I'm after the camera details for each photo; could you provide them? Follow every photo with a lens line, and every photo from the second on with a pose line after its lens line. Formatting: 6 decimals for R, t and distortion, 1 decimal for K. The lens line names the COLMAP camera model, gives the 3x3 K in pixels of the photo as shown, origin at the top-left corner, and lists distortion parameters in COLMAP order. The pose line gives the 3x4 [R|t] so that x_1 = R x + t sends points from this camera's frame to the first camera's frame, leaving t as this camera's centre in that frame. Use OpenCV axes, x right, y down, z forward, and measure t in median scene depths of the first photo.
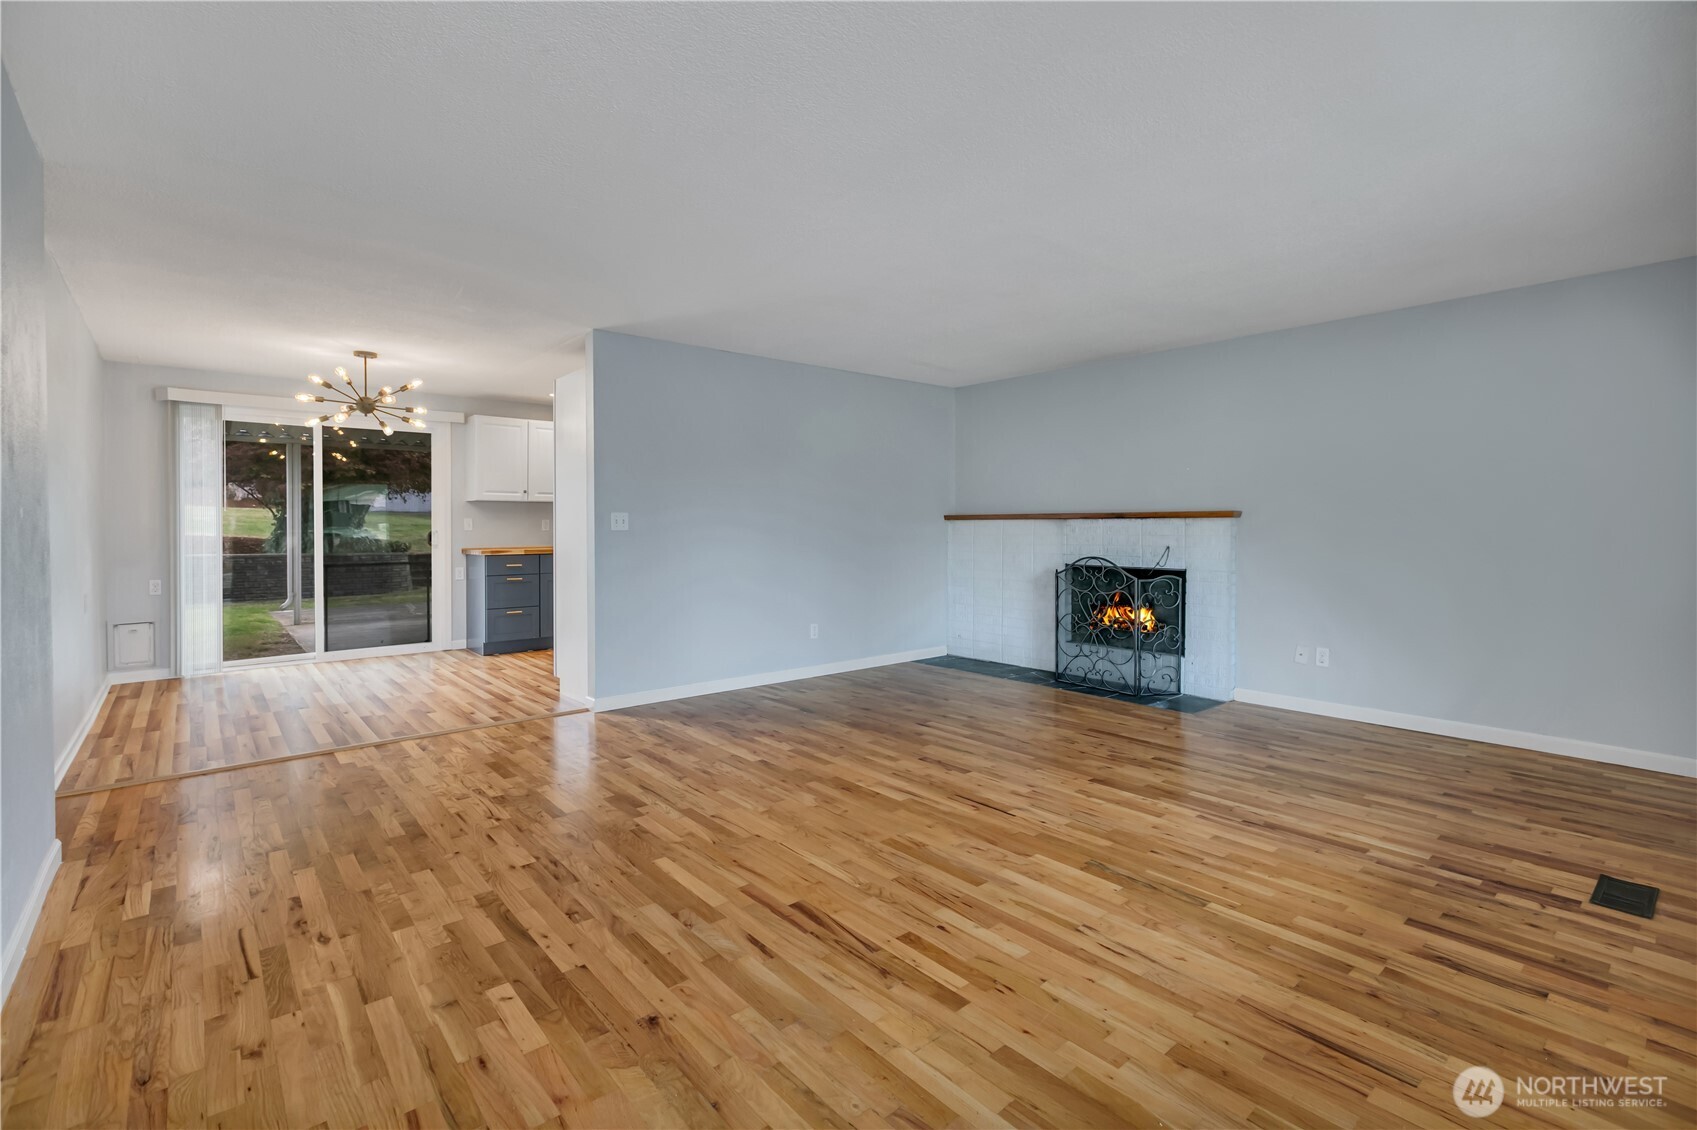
lens RADIAL K [[789.4, 0, 874.9], [0, 789.4, 527.2], [0, 0, 1]] dist [-0.001904, -0.000790]
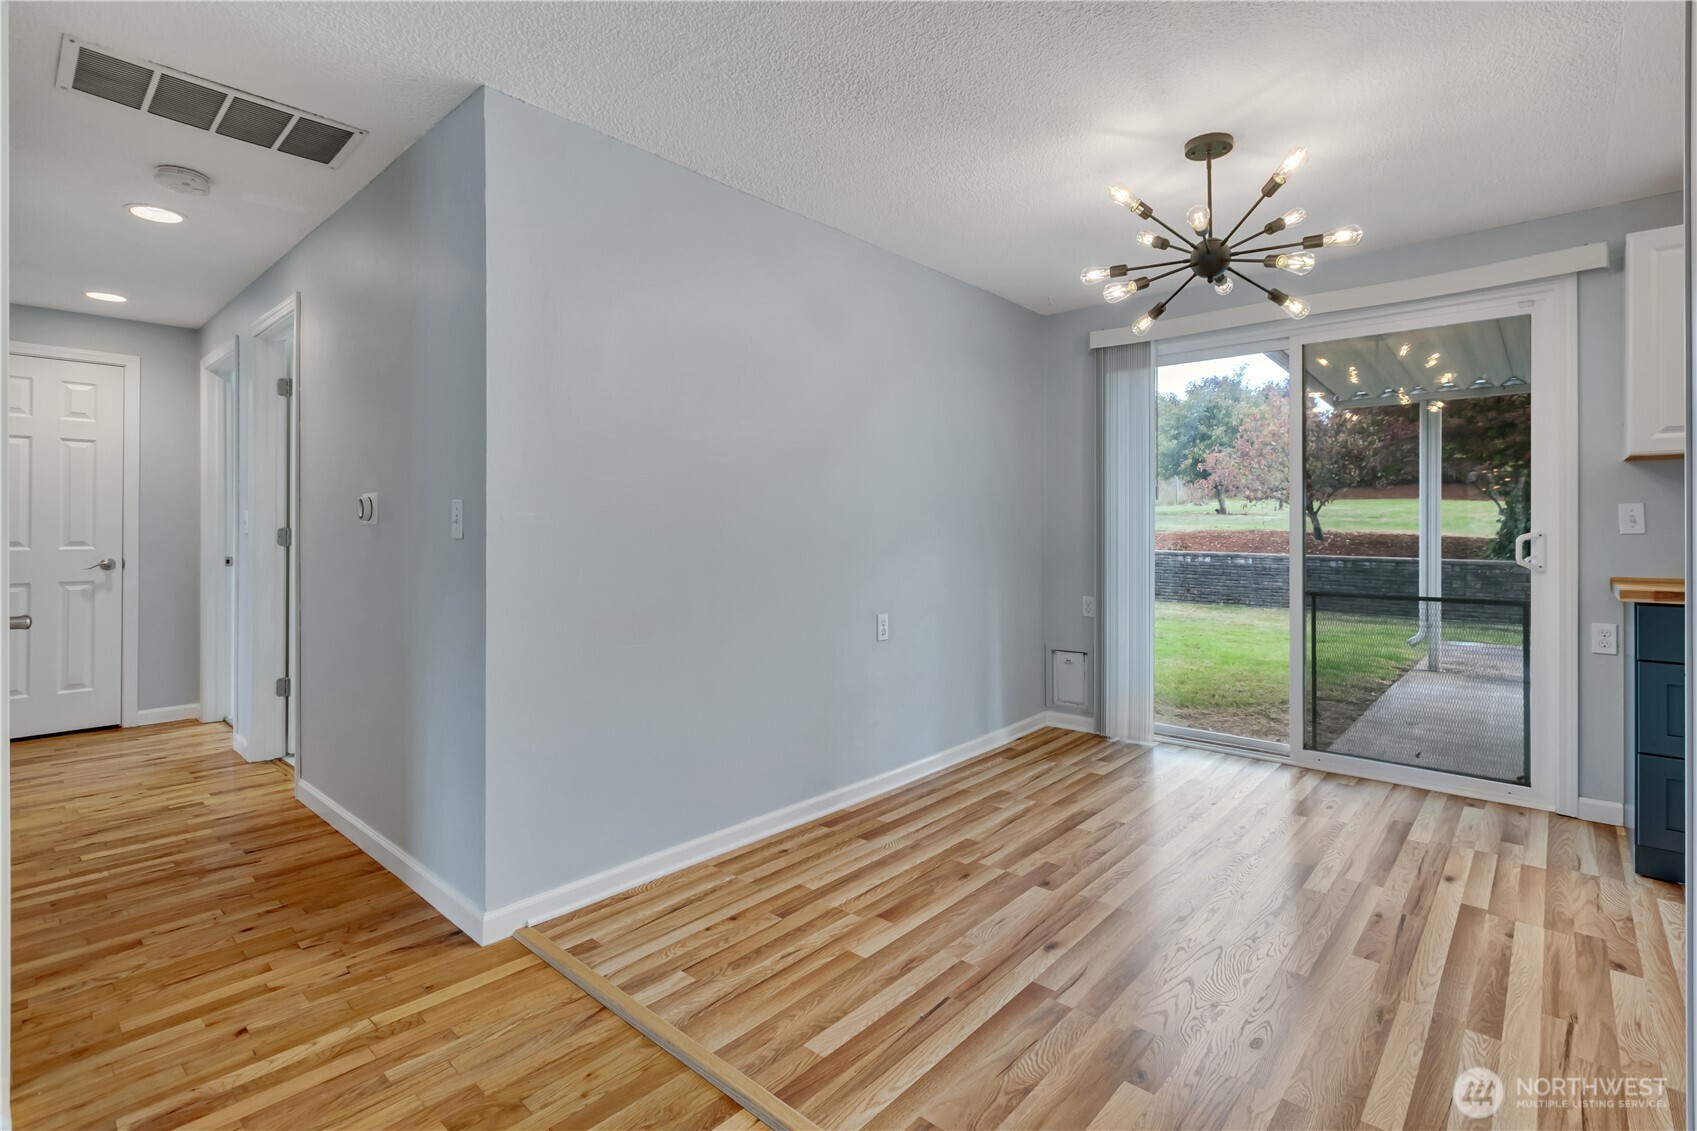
lens RADIAL K [[789.4, 0, 838.2], [0, 789.4, 520.5], [0, 0, 1]] dist [-0.001904, -0.000790]
pose [[0.107062, -0.006204, -0.994233, -0.143749], [0.001874, 0.999980, -0.006038, -0.000495], [0.994251, -0.001216, 0.107071, 0.494504]]
